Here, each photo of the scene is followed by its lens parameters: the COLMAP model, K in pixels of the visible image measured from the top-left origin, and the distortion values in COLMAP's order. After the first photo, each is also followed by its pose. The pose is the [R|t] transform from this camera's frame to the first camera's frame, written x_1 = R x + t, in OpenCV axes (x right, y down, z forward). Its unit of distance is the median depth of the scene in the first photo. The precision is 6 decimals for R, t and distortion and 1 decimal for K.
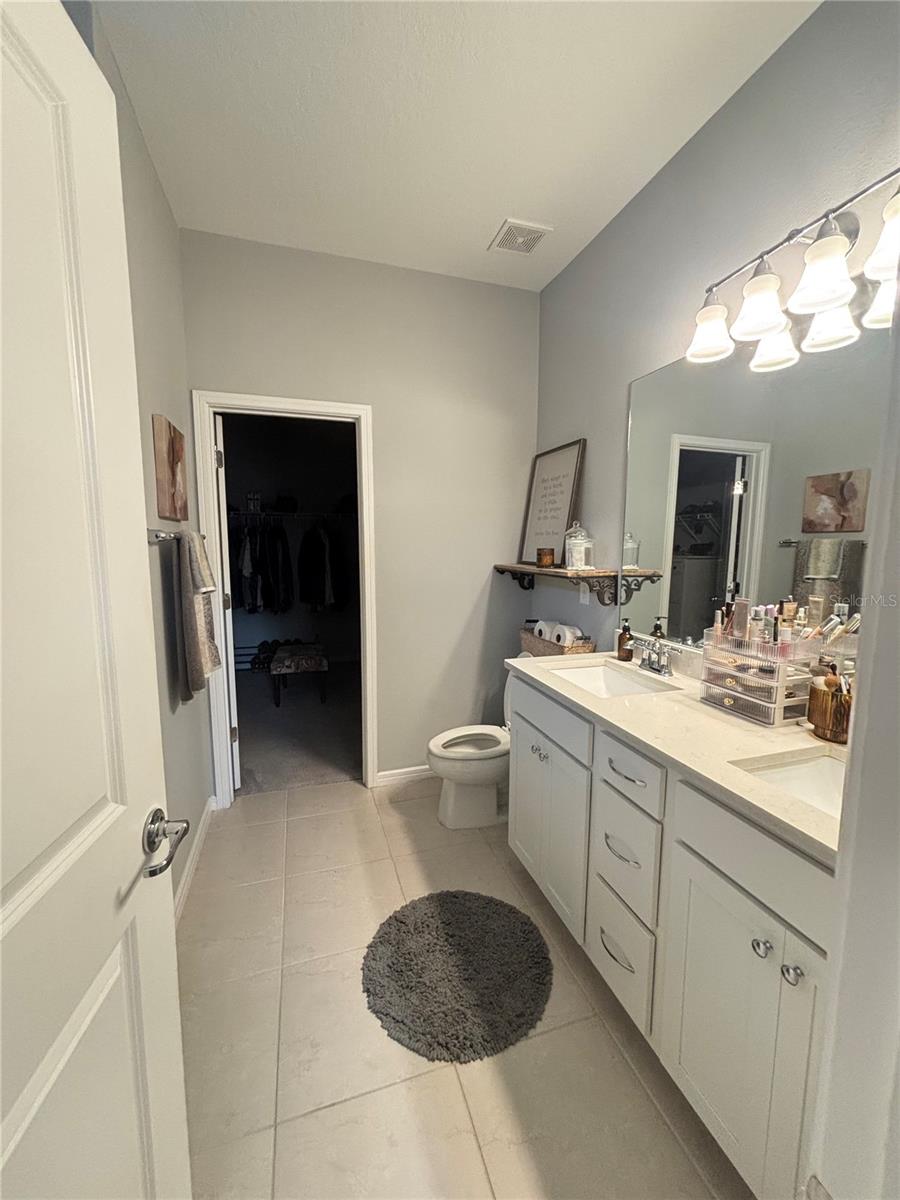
lens RADIAL K [[477.7, 0, 449.3], [0, 477.7, 600.0], [0, 0, 1]] dist [0.003594, 0.000514]
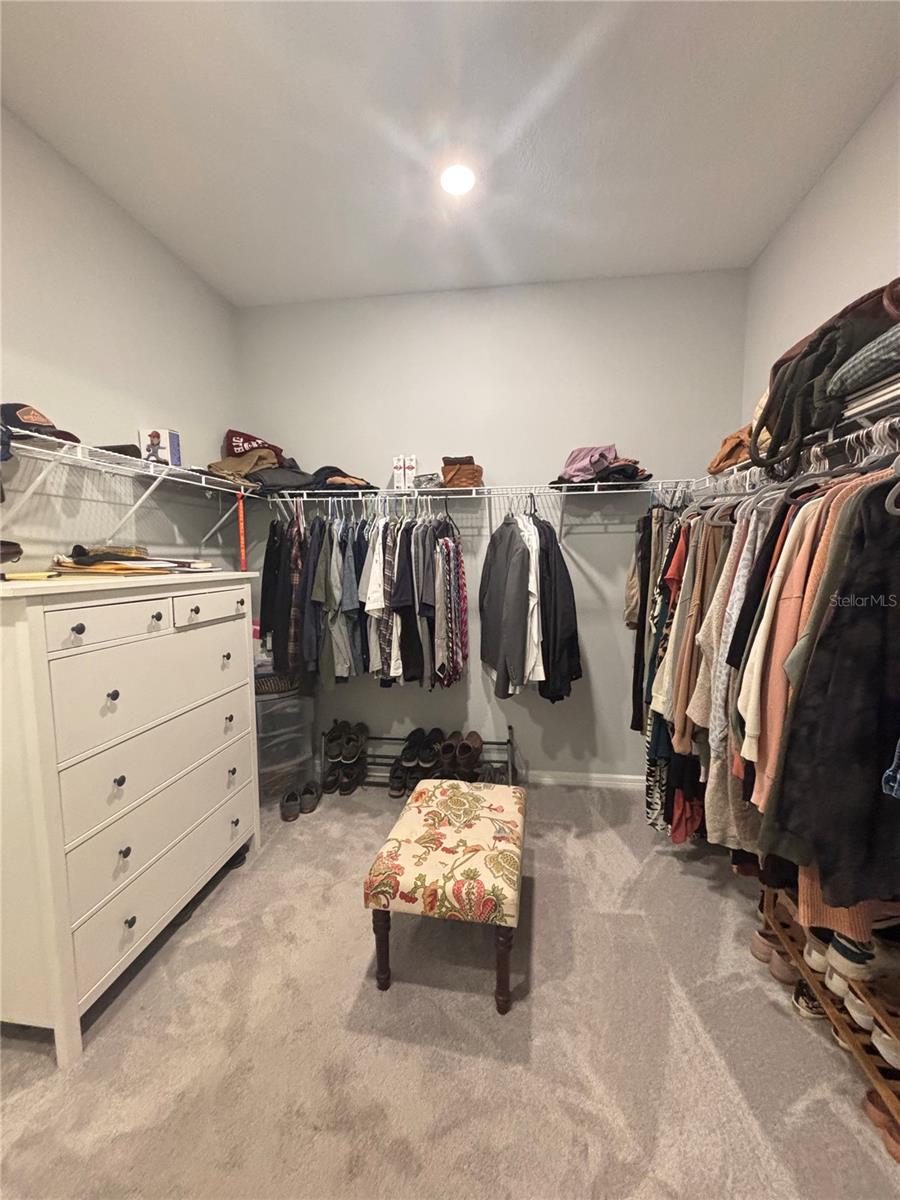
lens RADIAL K [[477.7, 0, 450.0], [0, 477.7, 600.8], [0, 0, 1]] dist [0.003594, 0.000514]
pose [[0.905593, 0.023699, -0.423486, -0.306295], [-0.036453, 0.999092, -0.022042, -0.127765], [0.422579, 0.035398, 0.905635, 1.275306]]
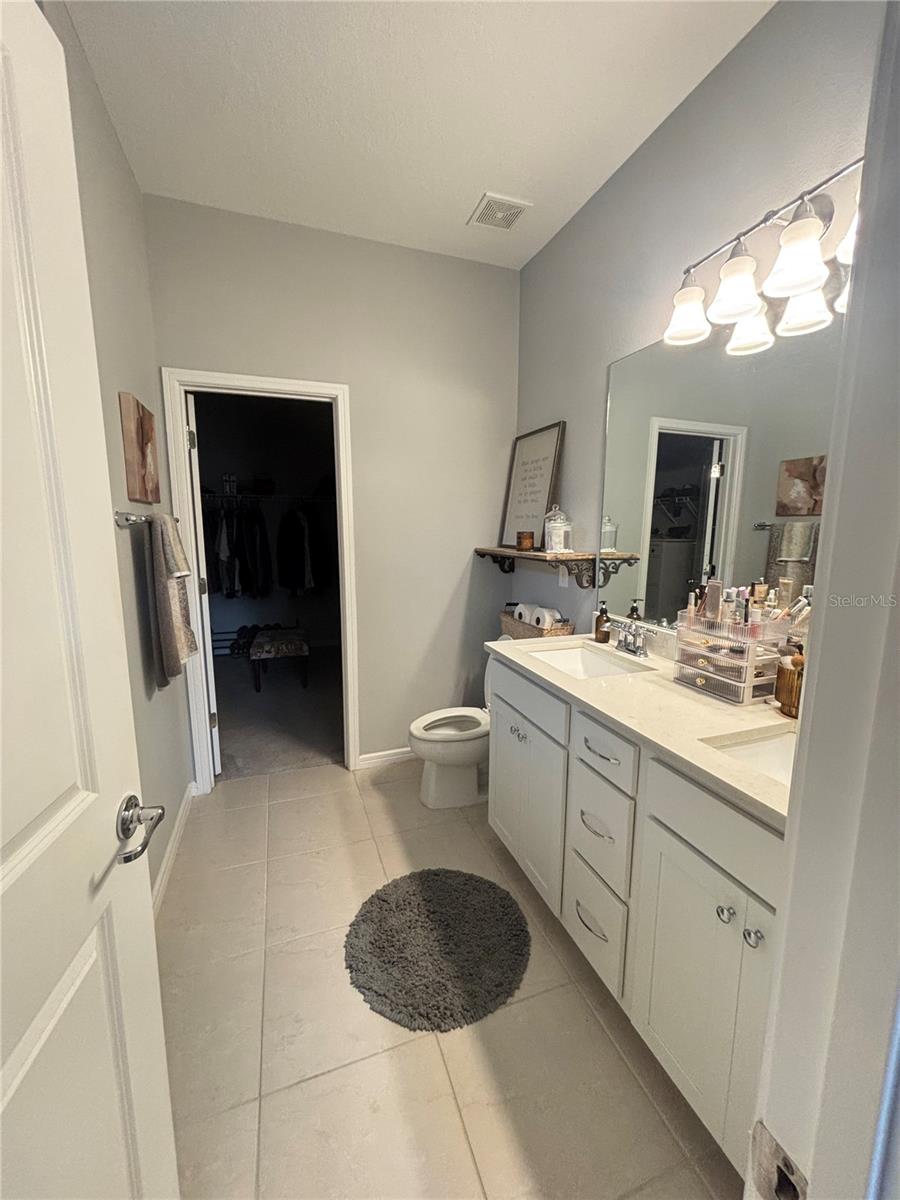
lens RADIAL K [[477.7, 0, 449.0], [0, 477.7, 599.6], [0, 0, 1]] dist [0.003594, 0.000514]
pose [[0.999345, -0.005907, 0.035716, 0.007186], [0.004704, 0.999422, 0.033671, -0.000069], [-0.035894, -0.033481, 0.998795, -0.000570]]
